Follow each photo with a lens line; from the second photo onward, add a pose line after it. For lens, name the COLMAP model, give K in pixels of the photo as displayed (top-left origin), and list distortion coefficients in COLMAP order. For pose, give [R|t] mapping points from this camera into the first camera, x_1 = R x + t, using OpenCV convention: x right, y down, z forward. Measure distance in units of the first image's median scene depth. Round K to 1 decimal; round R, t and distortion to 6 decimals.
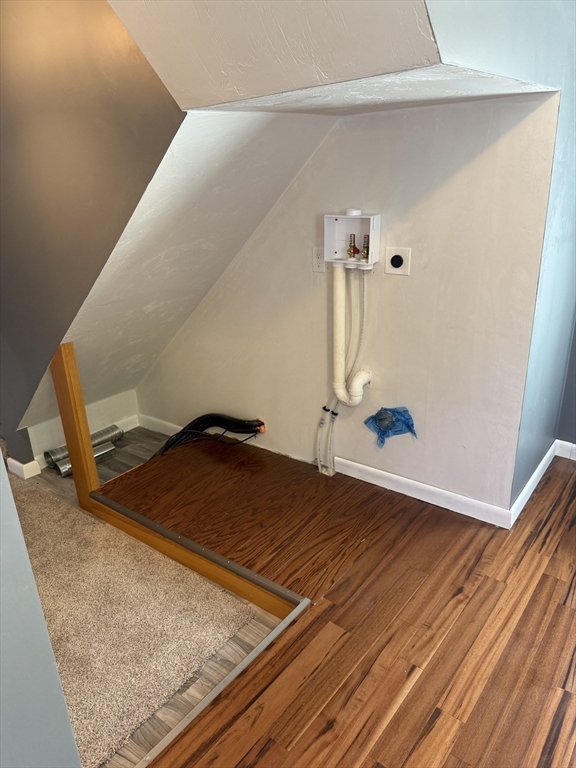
lens RADIAL K [[539.2, 0, 287.1], [0, 539.2, 386.6], [0, 0, 1]] dist [0.024234, -0.047572]
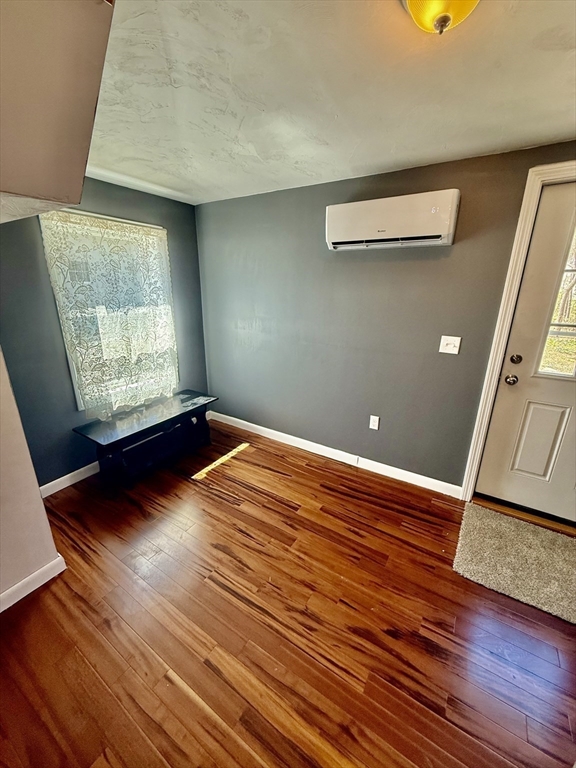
lens RADIAL K [[305.7, 0, 287.7], [0, 305.7, 383.9], [0, 0, 1]] dist [-0.004236, 0.001096]
pose [[-0.102518, -0.263099, 0.959306, -0.301470], [0.362586, 0.888155, 0.282334, -0.187865], [-0.926294, 0.376776, 0.004344, 0.483989]]
